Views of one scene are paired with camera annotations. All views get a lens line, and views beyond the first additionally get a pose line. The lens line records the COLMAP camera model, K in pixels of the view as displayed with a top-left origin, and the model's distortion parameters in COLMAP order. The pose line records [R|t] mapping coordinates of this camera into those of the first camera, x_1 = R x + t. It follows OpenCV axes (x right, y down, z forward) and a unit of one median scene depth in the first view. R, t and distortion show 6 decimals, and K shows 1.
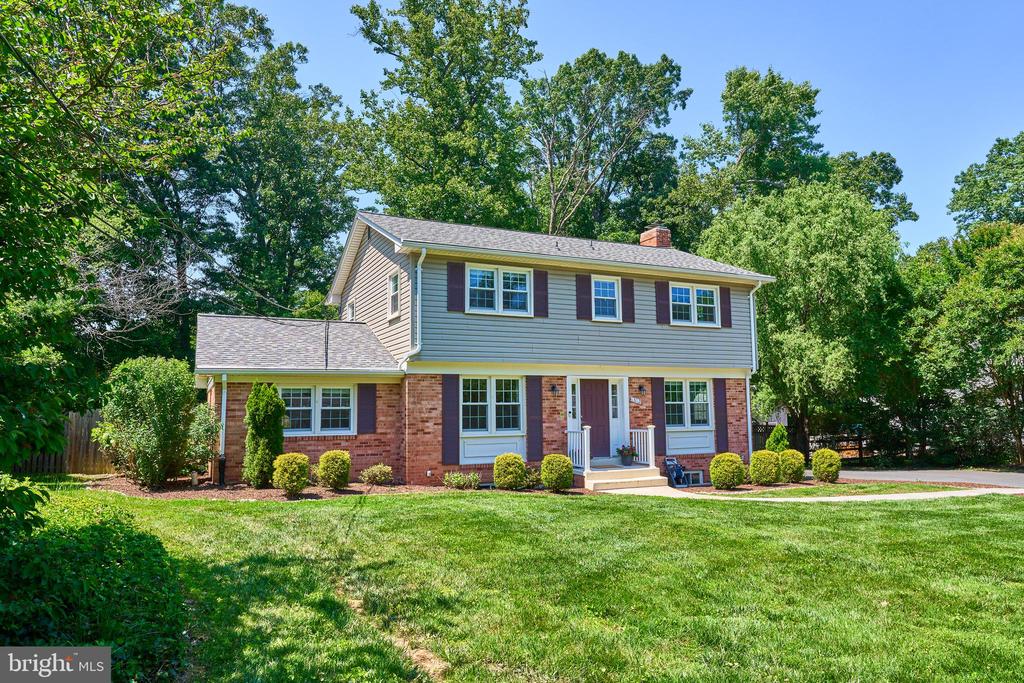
lens RADIAL K [[682.5, 0, 565.9], [0, 682.5, 359.6], [0, 0, 1]] dist [-0.001681, 0.001879]
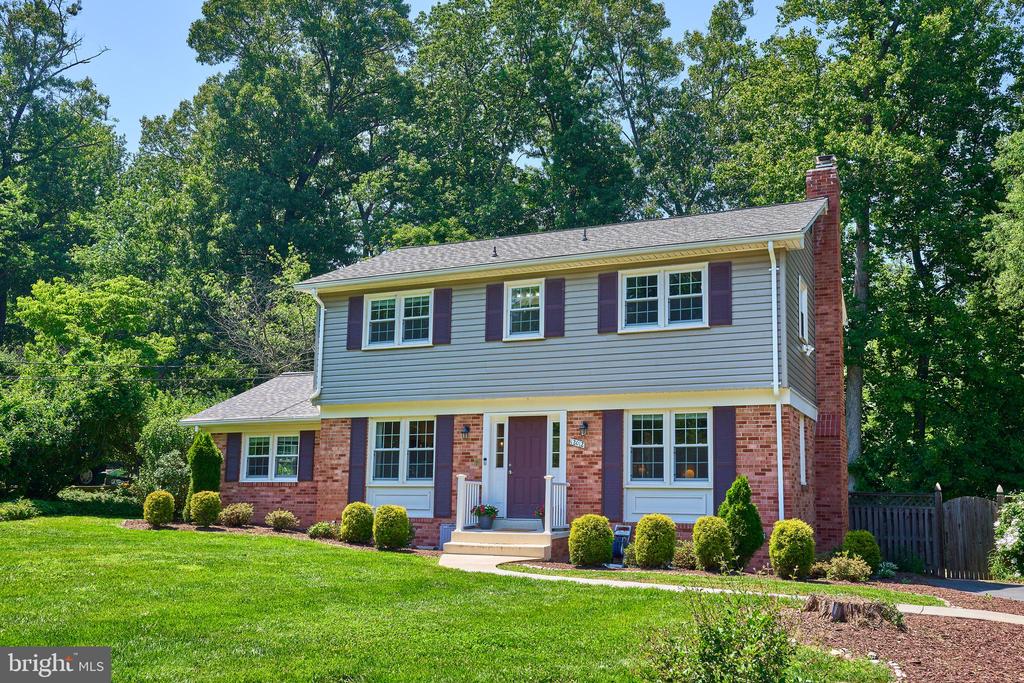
lens RADIAL K [[941.4, 0, 505.5], [0, 941.4, 349.8], [0, 0, 1]] dist [0.051949, -0.000791]
pose [[0.621957, -0.092564, -0.777561, 0.859002], [0.052990, 0.995688, -0.076145, 0.034146], [0.781256, 0.006156, 0.624180, 0.324402]]
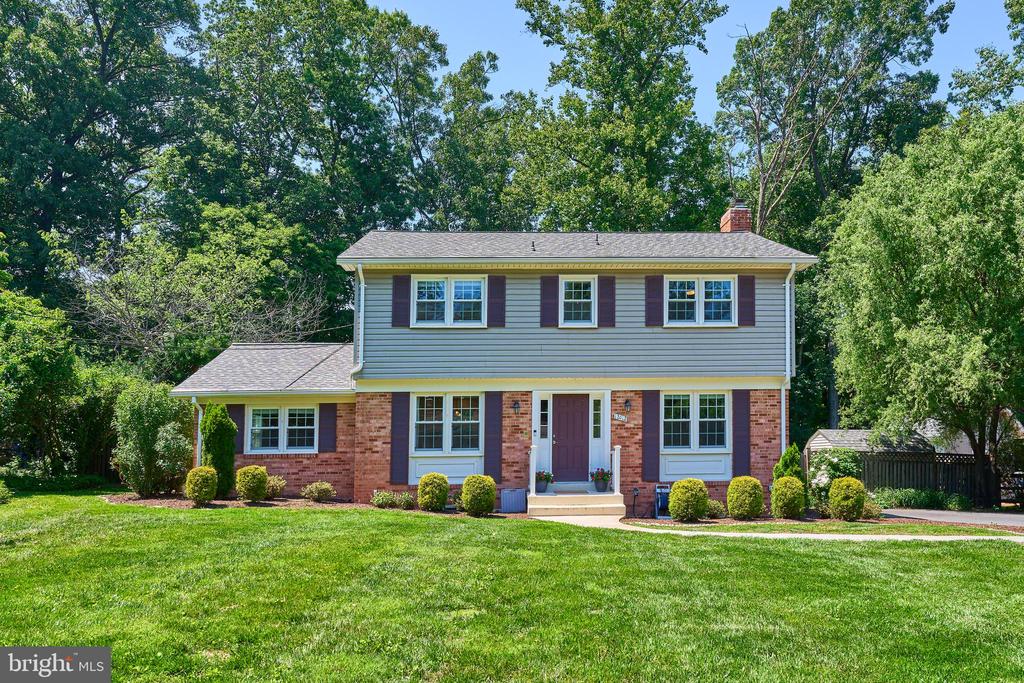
lens RADIAL K [[766.3, 0, 509.3], [0, 766.3, 428.9], [0, 0, 1]] dist [0.012134, -0.004581]
pose [[0.912448, -0.006745, -0.409138, 0.377885], [0.030951, 0.998137, 0.052572, 0.019247], [0.408021, -0.060632, 0.910957, 0.059633]]
